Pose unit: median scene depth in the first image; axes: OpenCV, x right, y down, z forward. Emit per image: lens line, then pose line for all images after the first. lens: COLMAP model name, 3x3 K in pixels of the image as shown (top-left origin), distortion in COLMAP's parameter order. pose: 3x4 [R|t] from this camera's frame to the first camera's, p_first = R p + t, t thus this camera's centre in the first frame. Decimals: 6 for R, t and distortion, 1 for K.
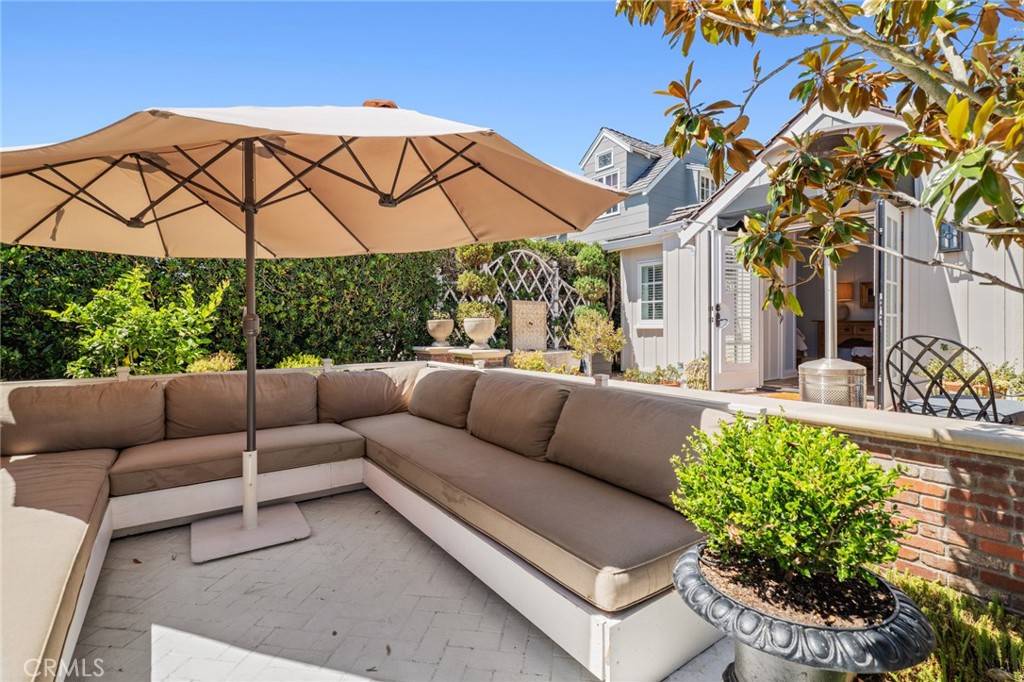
lens RADIAL K [[465.9, 0, 511.5], [0, 465.9, 329.8], [0, 0, 1]] dist [0.000211, -0.000071]
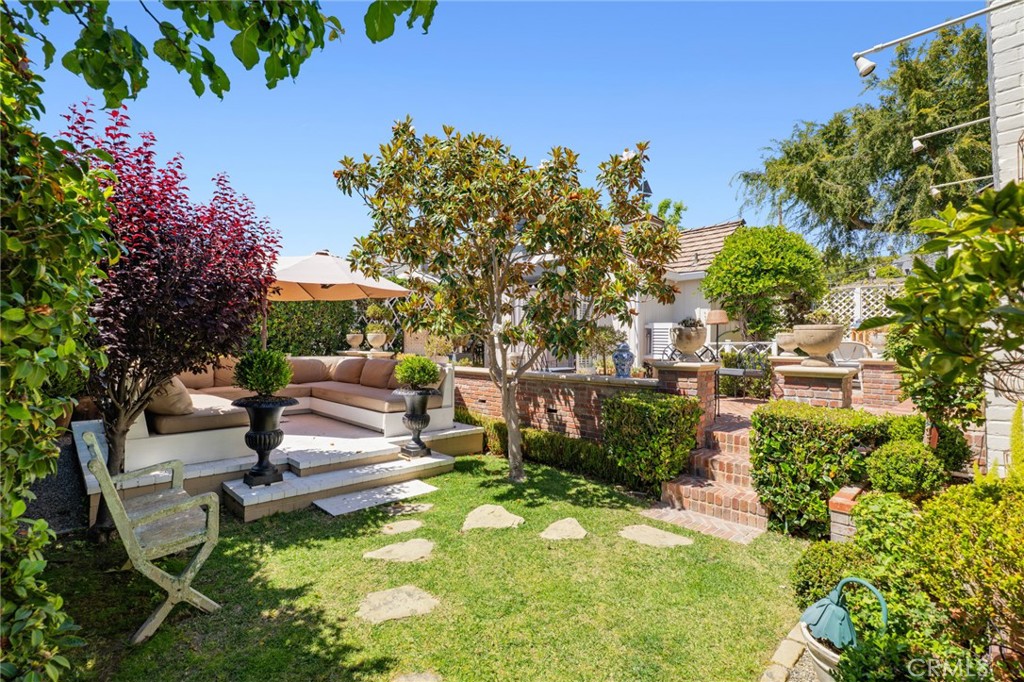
lens RADIAL K [[472.2, 0, 512.0], [0, 472.2, 341.0], [0, 0, 1]] dist [-0.000786, -0.000179]
pose [[0.990655, 0.016529, 0.135389, 0.234125], [-0.014316, 0.999748, -0.017298, 0.031386], [-0.135641, 0.015198, 0.990642, -0.985417]]
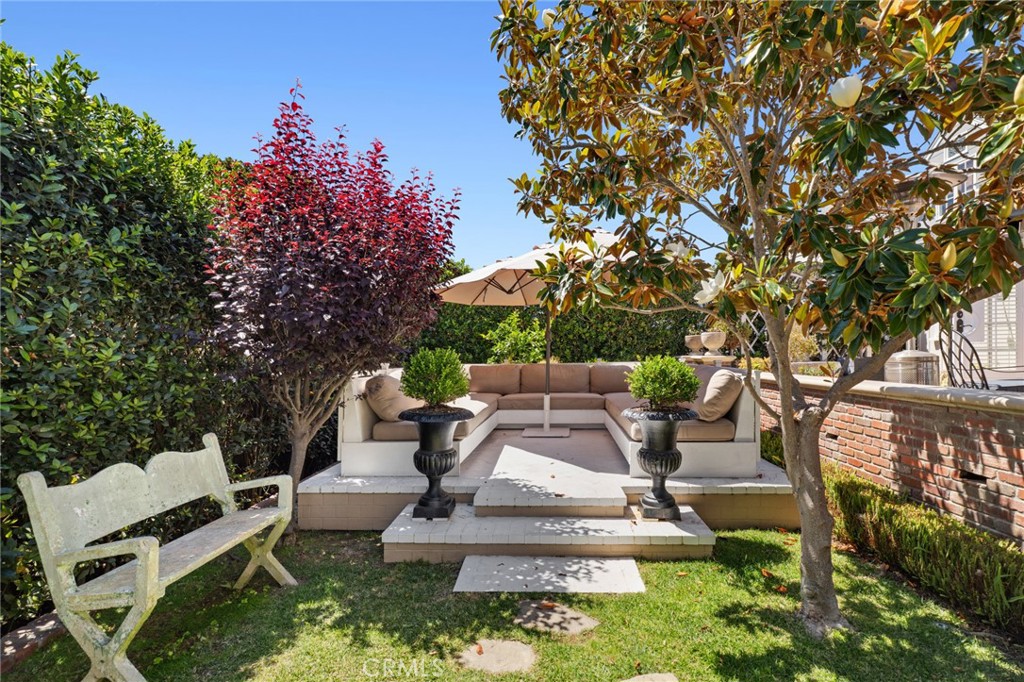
lens RADIAL K [[475.8, 0, 543.3], [0, 475.8, 354.0], [0, 0, 1]] dist [-0.000211, 0.000092]
pose [[0.780067, -0.007841, -0.625647, 0.496360], [0.003581, 0.999961, -0.008067, 0.057285], [0.625685, 0.004052, 0.780065, -0.440848]]
